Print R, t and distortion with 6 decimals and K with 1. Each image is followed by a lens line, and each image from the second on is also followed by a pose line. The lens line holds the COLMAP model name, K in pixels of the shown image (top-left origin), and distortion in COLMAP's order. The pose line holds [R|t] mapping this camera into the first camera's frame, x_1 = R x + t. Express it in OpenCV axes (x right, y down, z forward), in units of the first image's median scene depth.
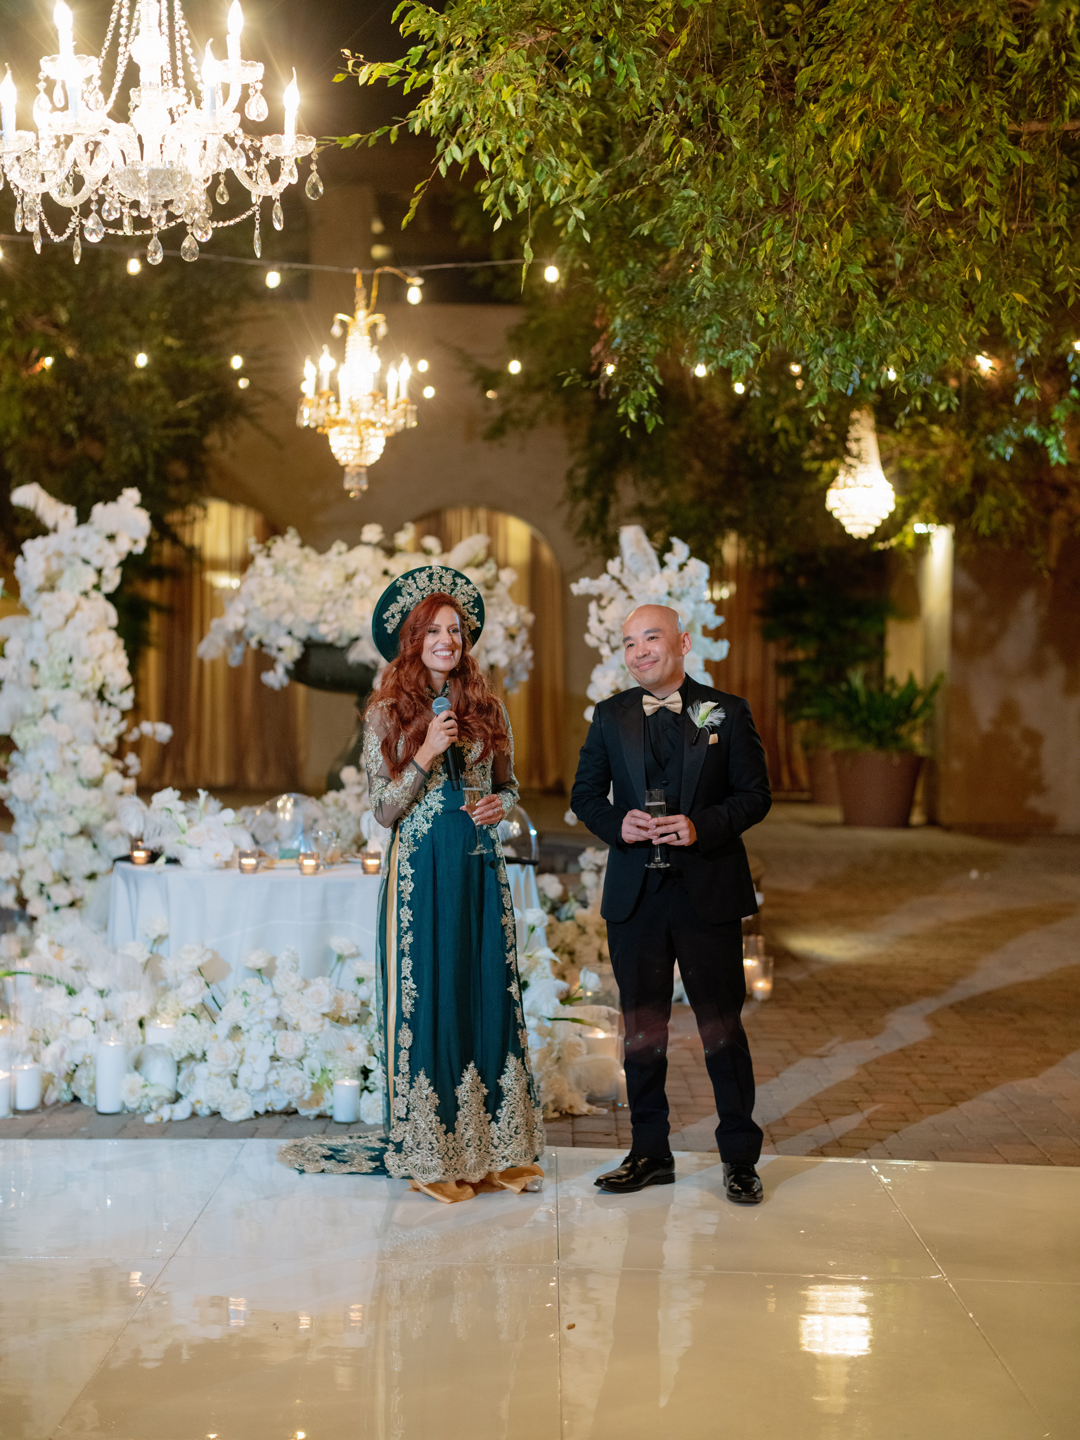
lens RADIAL K [[2107.8, 0, 540.0], [0, 2107.8, 720.0], [0, 0, 1]] dist [0.162034, -0.584983]
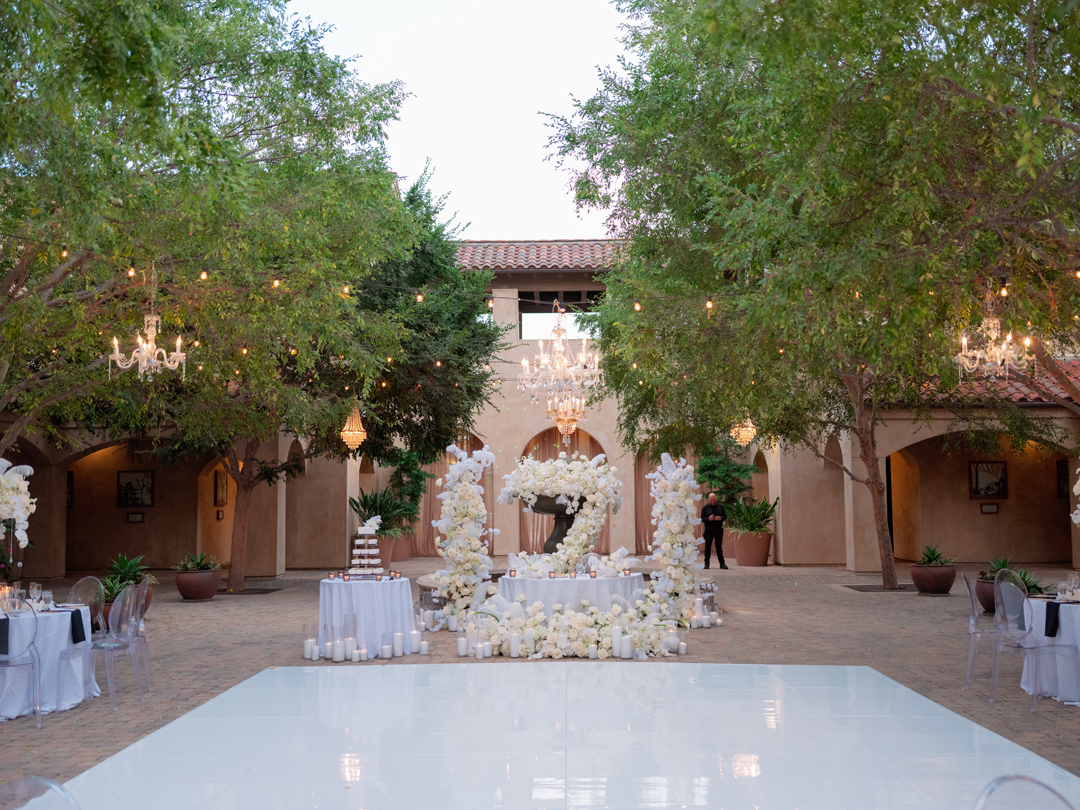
lens RADIAL K [[1101.5, 0, 540.0], [0, 1101.5, 405.0], [0, 0, 1]] dist [0.017001, -0.018315]
pose [[0.999486, -0.024696, -0.020455, -0.090712], [0.022454, 0.994386, -0.103402, -0.008864], [0.022894, 0.102889, 0.994429, -0.452474]]
